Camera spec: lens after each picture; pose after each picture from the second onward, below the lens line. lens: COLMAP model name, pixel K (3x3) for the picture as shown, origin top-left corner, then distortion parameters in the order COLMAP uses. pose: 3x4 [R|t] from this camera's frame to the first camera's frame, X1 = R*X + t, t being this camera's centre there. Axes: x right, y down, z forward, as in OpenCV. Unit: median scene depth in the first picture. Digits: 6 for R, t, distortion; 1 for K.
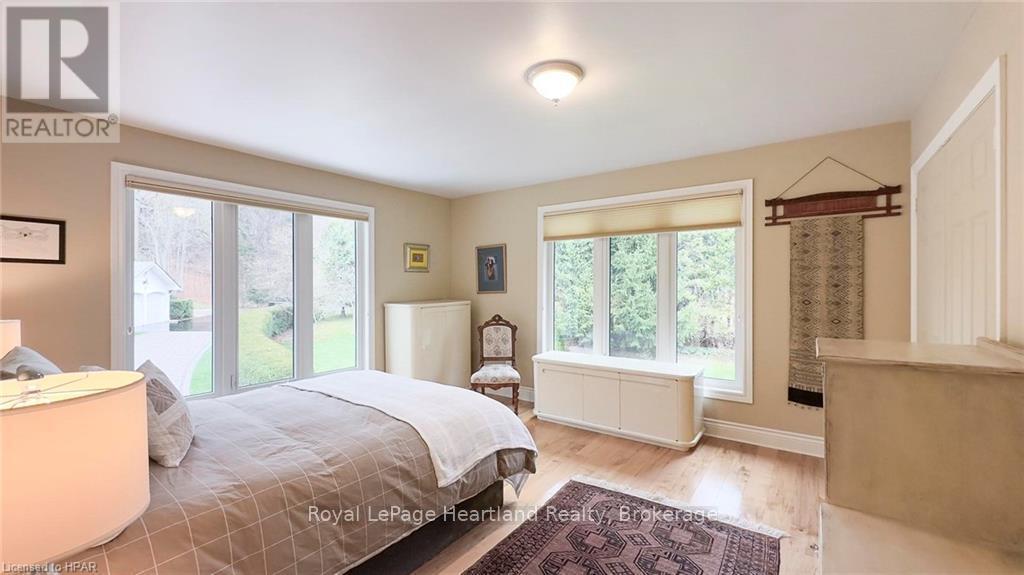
lens RADIAL K [[412.6, 0, 511.9], [0, 412.6, 287.5], [0, 0, 1]] dist [0.002923, 0.000310]
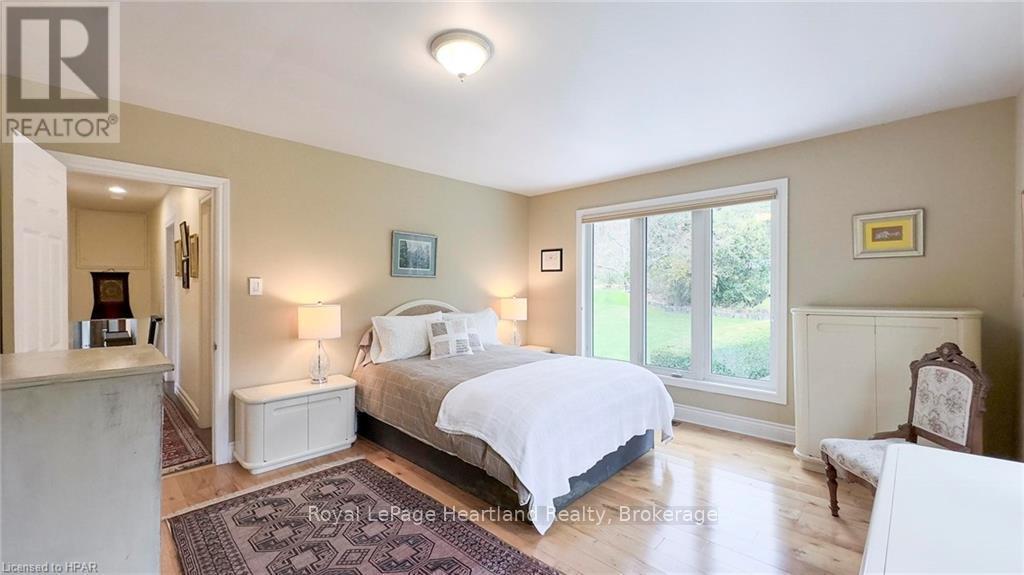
lens RADIAL K [[412.6, 0, 508.5], [0, 412.6, 286.0], [0, 0, 1]] dist [0.002923, 0.000310]
pose [[-0.139280, 0.000060, -0.990253, 0.611059], [-0.004545, 0.999989, 0.000700, 0.007446], [0.990243, 0.004598, -0.139279, 0.757308]]
